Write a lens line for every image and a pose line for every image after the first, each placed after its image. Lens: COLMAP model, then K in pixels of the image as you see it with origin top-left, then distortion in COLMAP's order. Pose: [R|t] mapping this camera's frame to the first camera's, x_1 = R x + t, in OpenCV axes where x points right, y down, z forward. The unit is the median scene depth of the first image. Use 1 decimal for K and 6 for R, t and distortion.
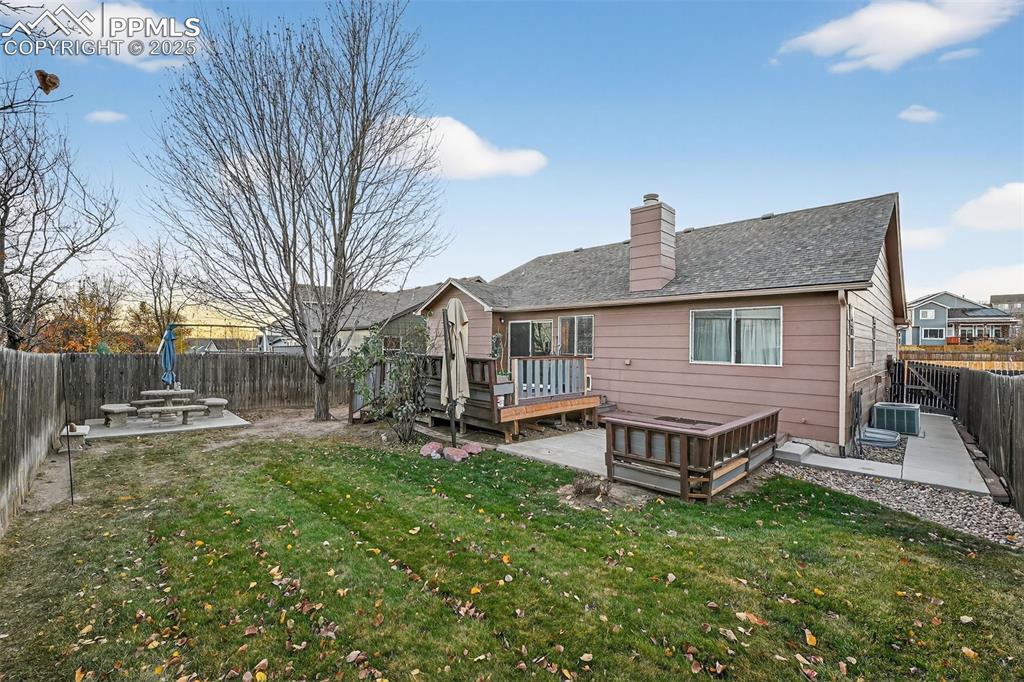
lens RADIAL K [[424.9, 0, 511.8], [0, 424.9, 344.1], [0, 0, 1]] dist [-0.001761, -0.000147]
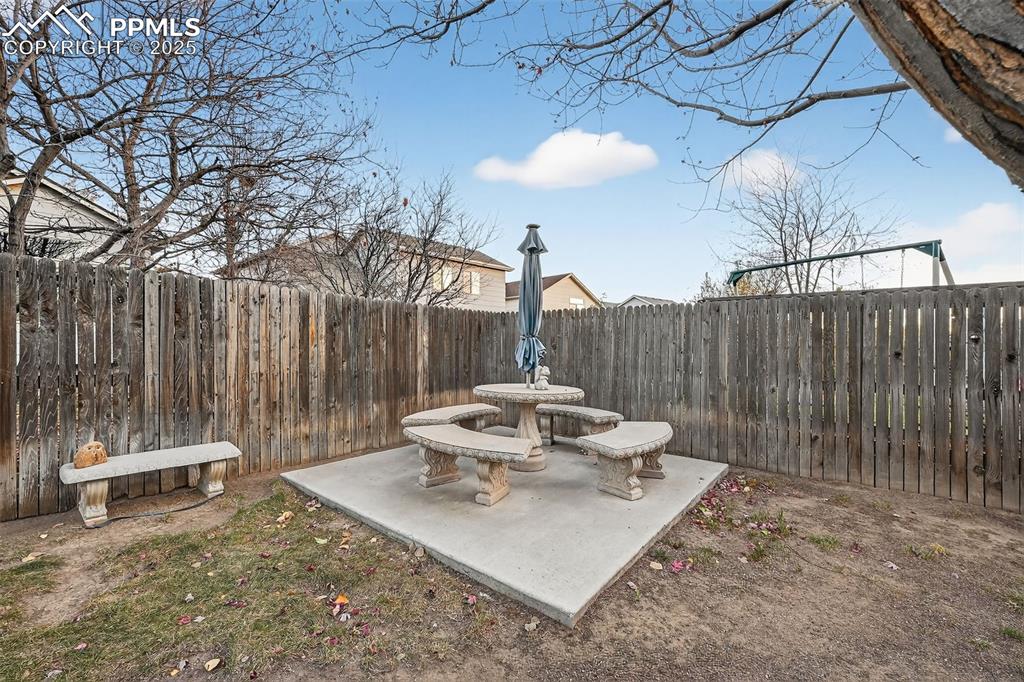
lens RADIAL K [[424.9, 0, 511.8], [0, 424.9, 338.2], [0, 0, 1]] dist [-0.001761, -0.000147]
pose [[0.462948, -0.000606, -0.886385, -0.444699], [0.003319, 0.999994, 0.001049, 0.053131], [0.886379, -0.003428, 0.462948, 0.661341]]
